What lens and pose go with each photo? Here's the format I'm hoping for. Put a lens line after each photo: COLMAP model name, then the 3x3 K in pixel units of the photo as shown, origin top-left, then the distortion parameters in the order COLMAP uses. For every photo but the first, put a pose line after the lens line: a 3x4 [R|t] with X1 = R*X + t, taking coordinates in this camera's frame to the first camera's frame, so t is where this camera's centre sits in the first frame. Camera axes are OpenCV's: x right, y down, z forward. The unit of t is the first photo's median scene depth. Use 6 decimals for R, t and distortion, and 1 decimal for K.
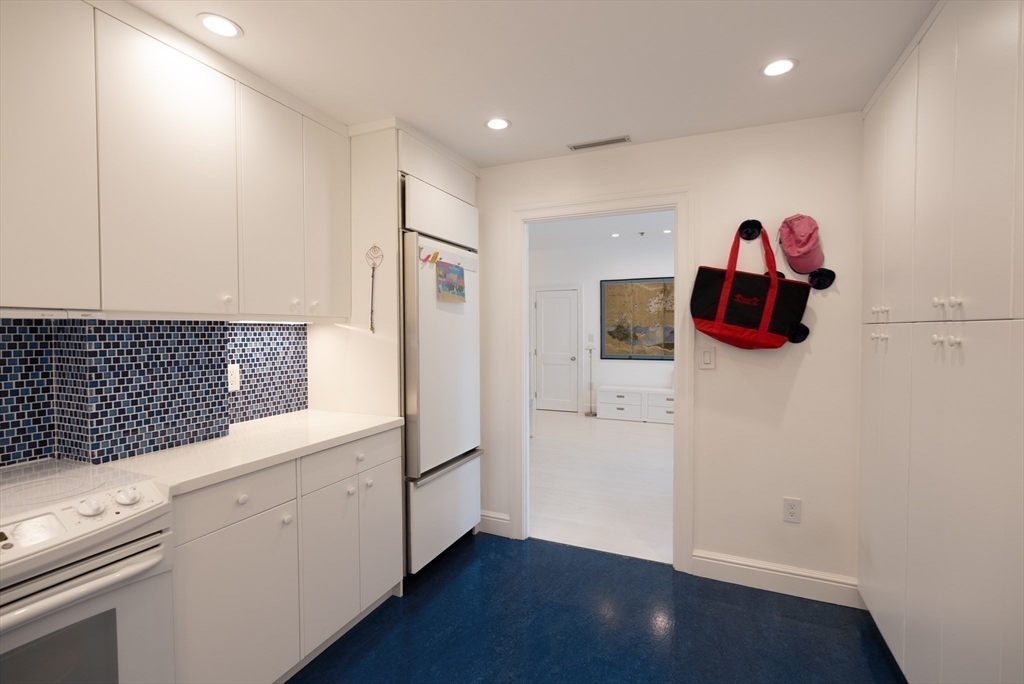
lens RADIAL K [[468.3, 0, 514.3], [0, 468.3, 338.3], [0, 0, 1]] dist [-0.002403, 0.003541]
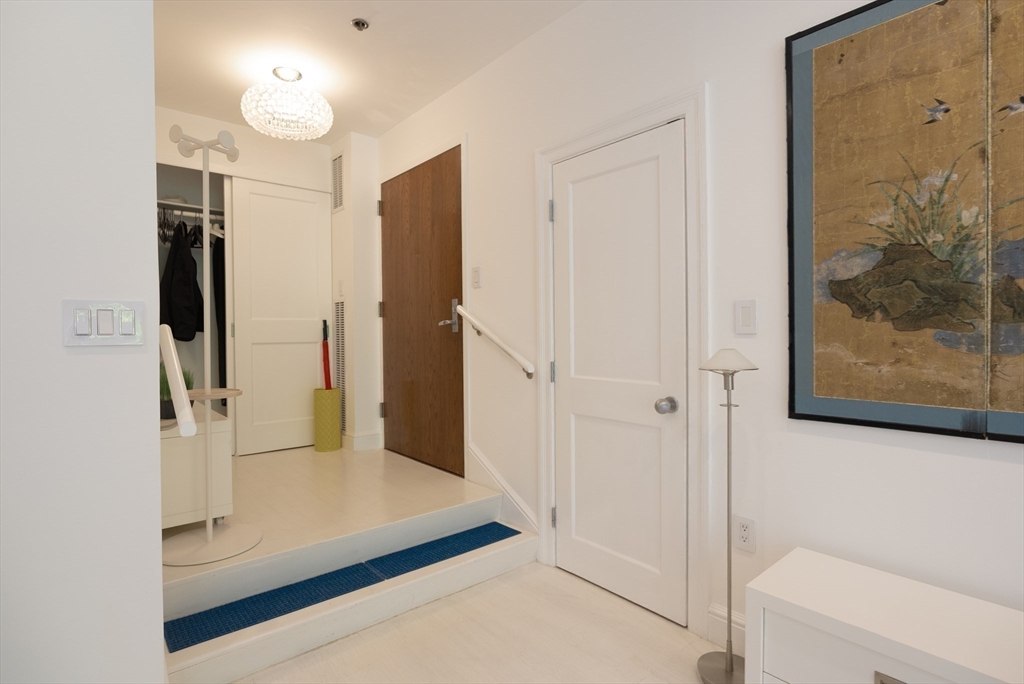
lens RADIAL K [[511.3, 0, 511.8], [0, 511.3, 339.6], [0, 0, 1]] dist [-0.009265, 0.002182]
pose [[0.904821, 0.000383, -0.425791, 0.110434], [0.000653, 0.999997, 0.002287, 0.005952], [0.425791, -0.002347, 0.904818, 0.483441]]
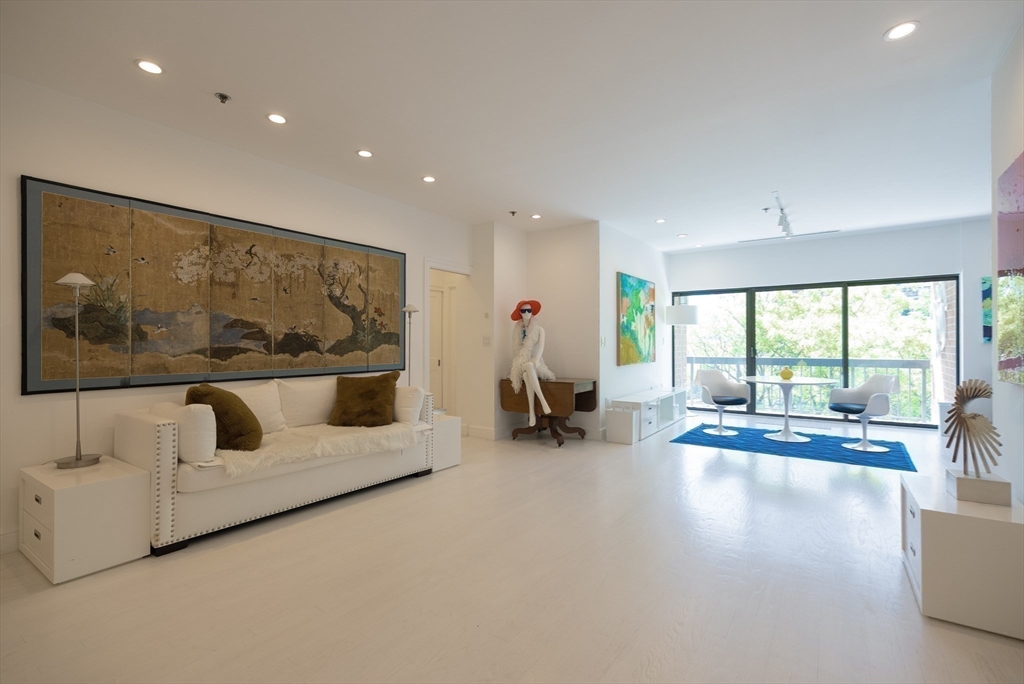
lens RADIAL K [[468.3, 0, 516.3], [0, 468.3, 340.2], [0, 0, 1]] dist [-0.002403, 0.003541]
pose [[0.195766, 0.014854, 0.980538, -0.060048], [0.026827, 0.999430, -0.020497, 0.013104], [-0.980284, 0.030318, 0.195256, 0.365128]]
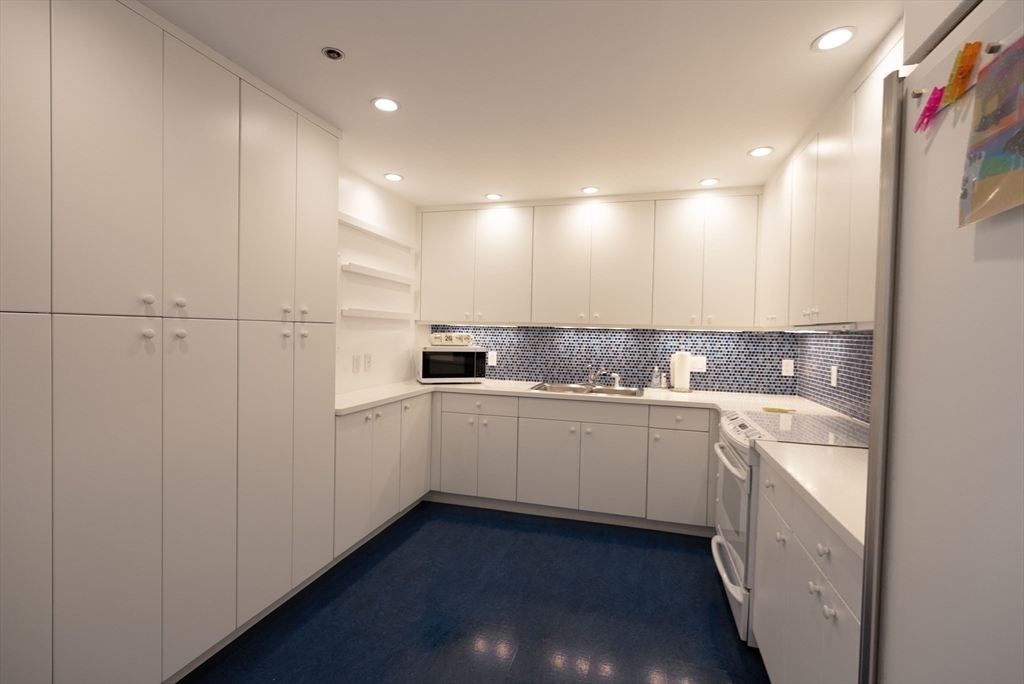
lens RADIAL K [[468.3, 0, 514.3], [0, 468.3, 340.5], [0, 0, 1]] dist [-0.002403, 0.003541]
pose [[-0.991638, -0.014076, -0.128283, 0.185072], [-0.019474, 0.998972, 0.040925, -0.039405], [0.127575, 0.043081, -0.990893, 1.918534]]
